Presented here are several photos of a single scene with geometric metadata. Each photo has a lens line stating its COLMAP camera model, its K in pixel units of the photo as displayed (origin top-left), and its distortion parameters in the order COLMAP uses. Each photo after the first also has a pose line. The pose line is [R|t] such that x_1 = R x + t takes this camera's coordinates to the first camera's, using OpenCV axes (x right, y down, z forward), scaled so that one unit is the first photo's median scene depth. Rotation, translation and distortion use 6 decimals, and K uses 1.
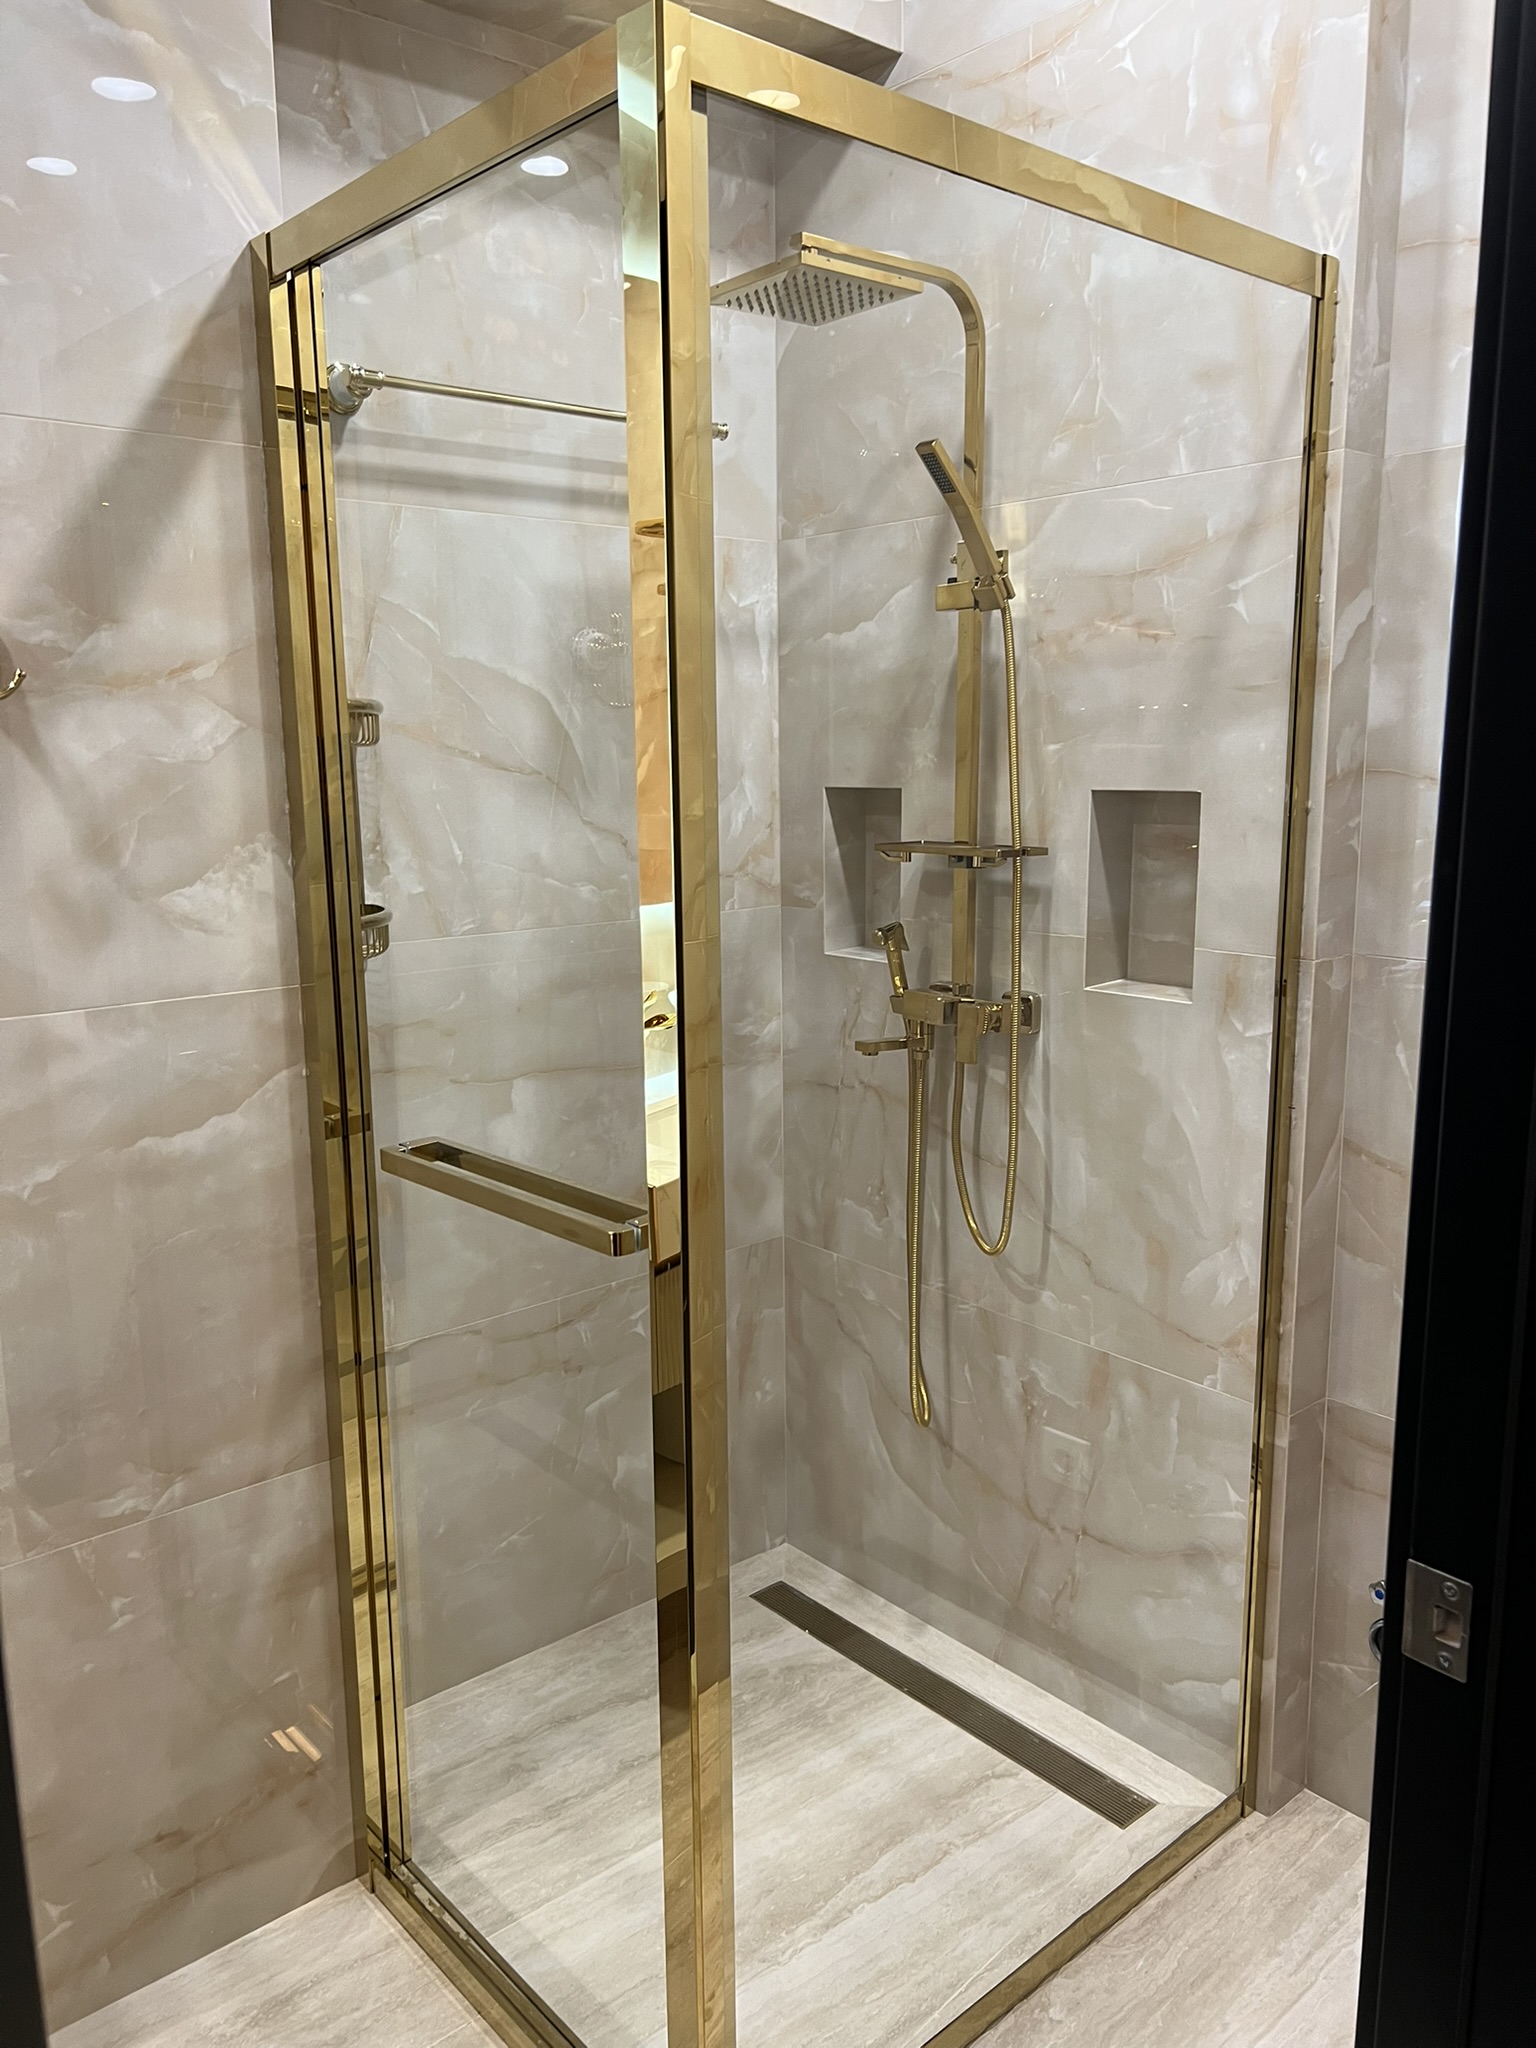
lens RADIAL K [[1528.0, 0, 756.4], [0, 1528.0, 1021.6], [0, 0, 1]] dist [0.077778, -0.220391]
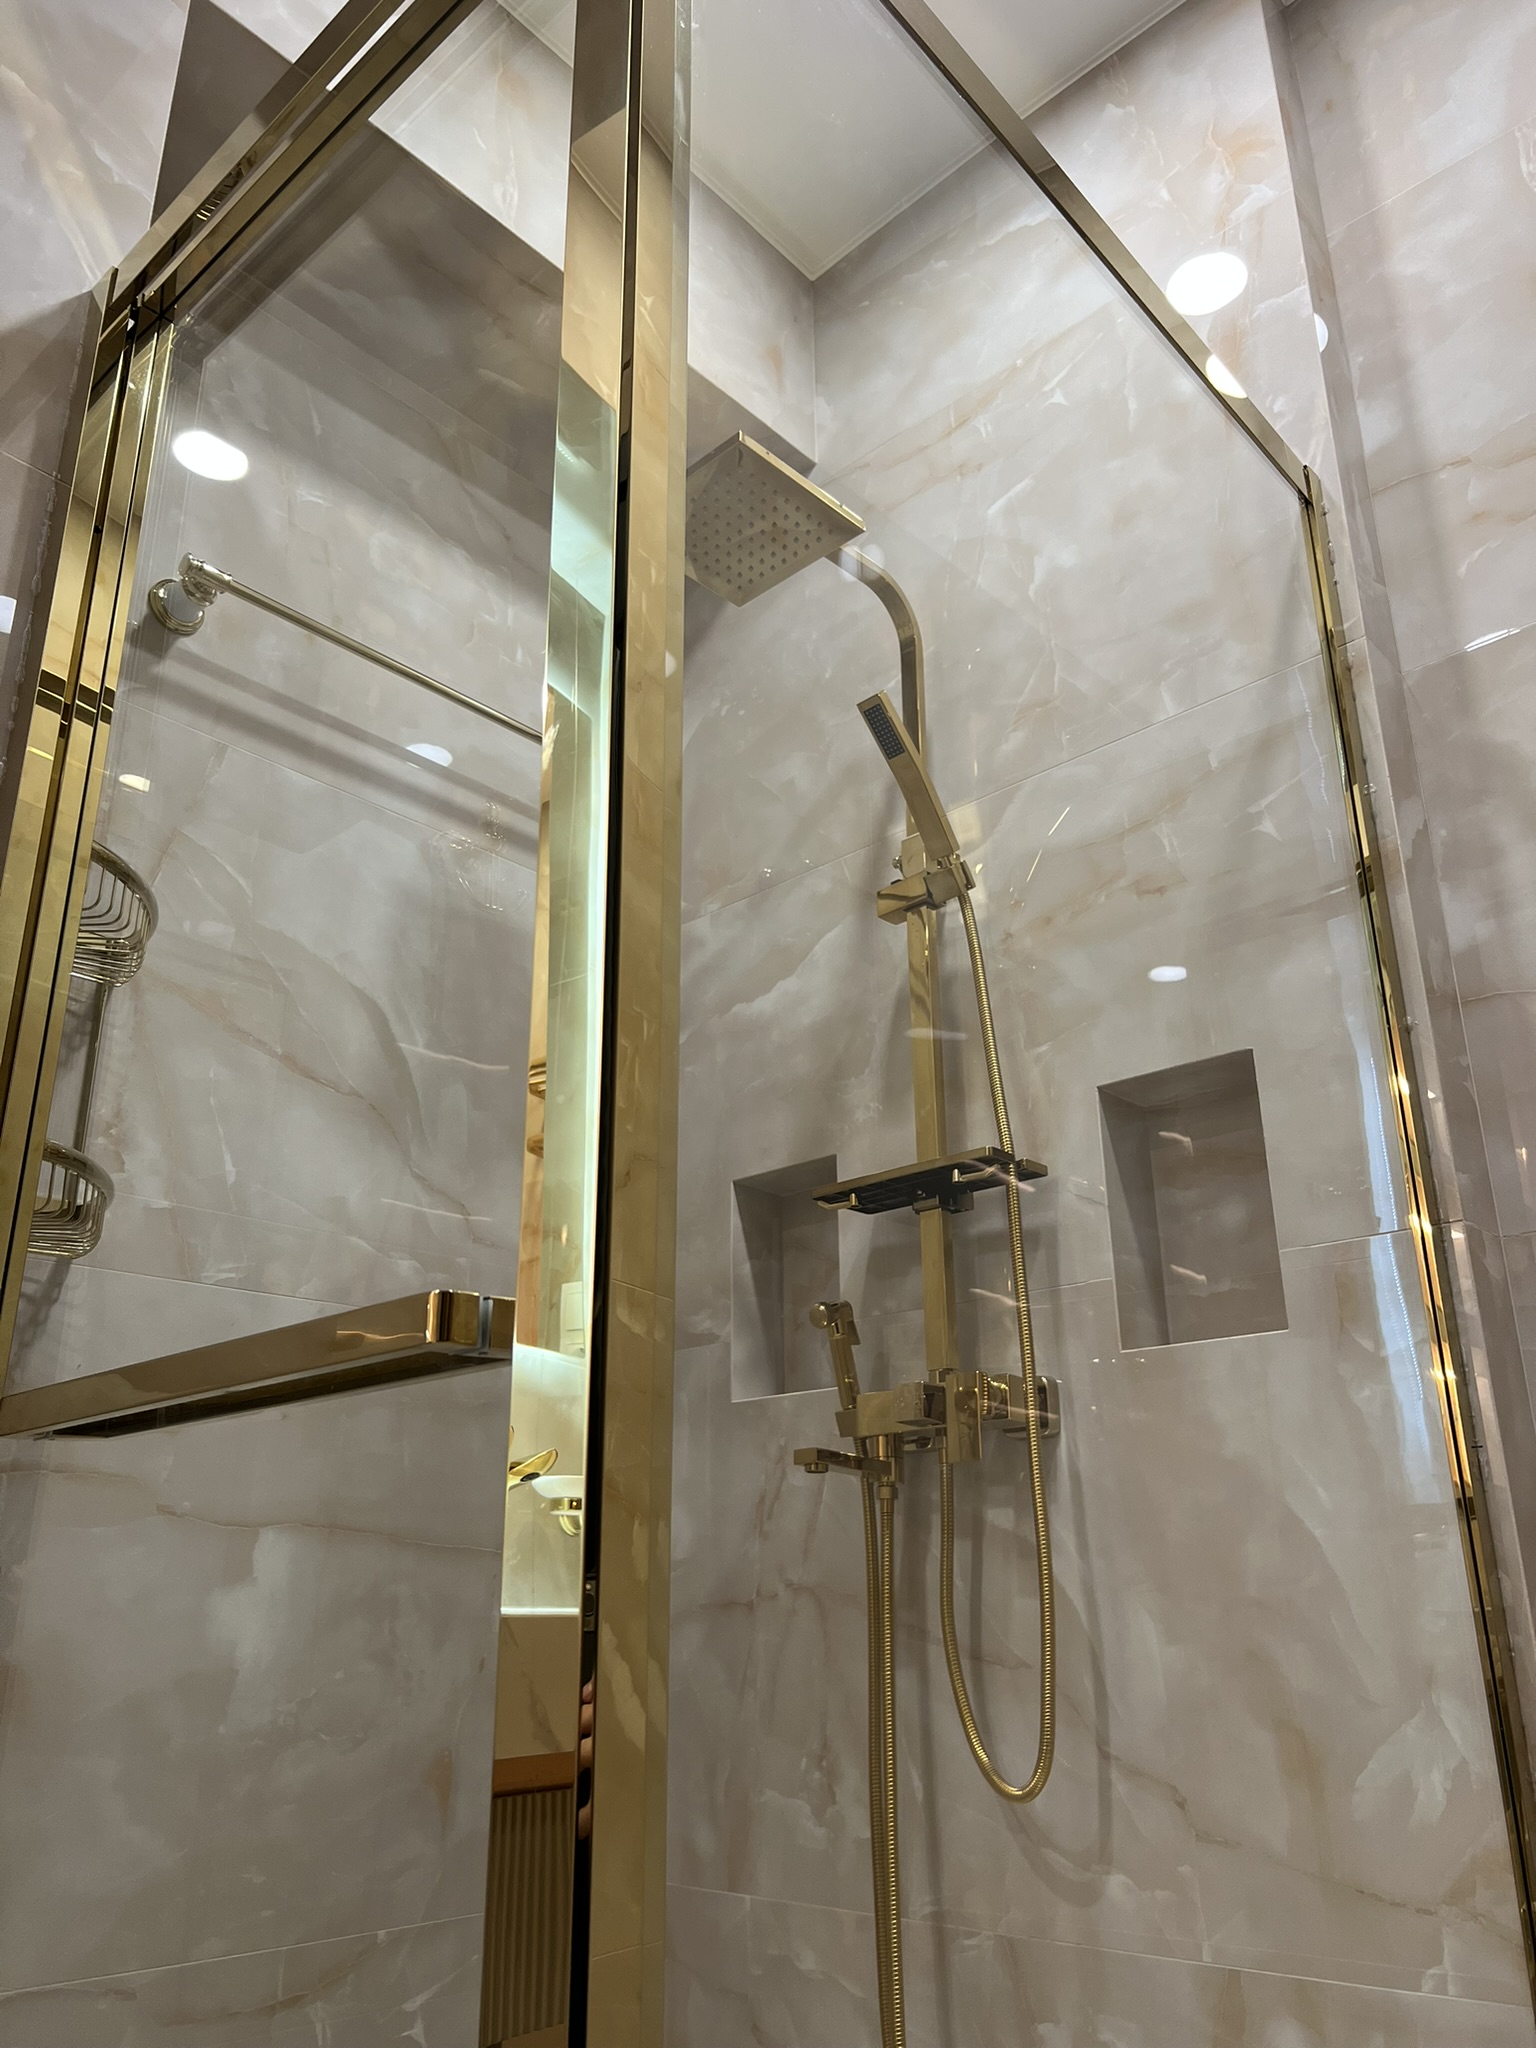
lens RADIAL K [[1538.1, 0, 778.9], [0, 1538.1, 1037.5], [0, 0, 1]] dist [0.006795, -0.010803]
pose [[0.992062, 0.044461, 0.117626, -0.029901], [0.023009, 0.855435, -0.517398, 0.208140], [-0.123626, 0.515998, 0.847622, 0.334544]]
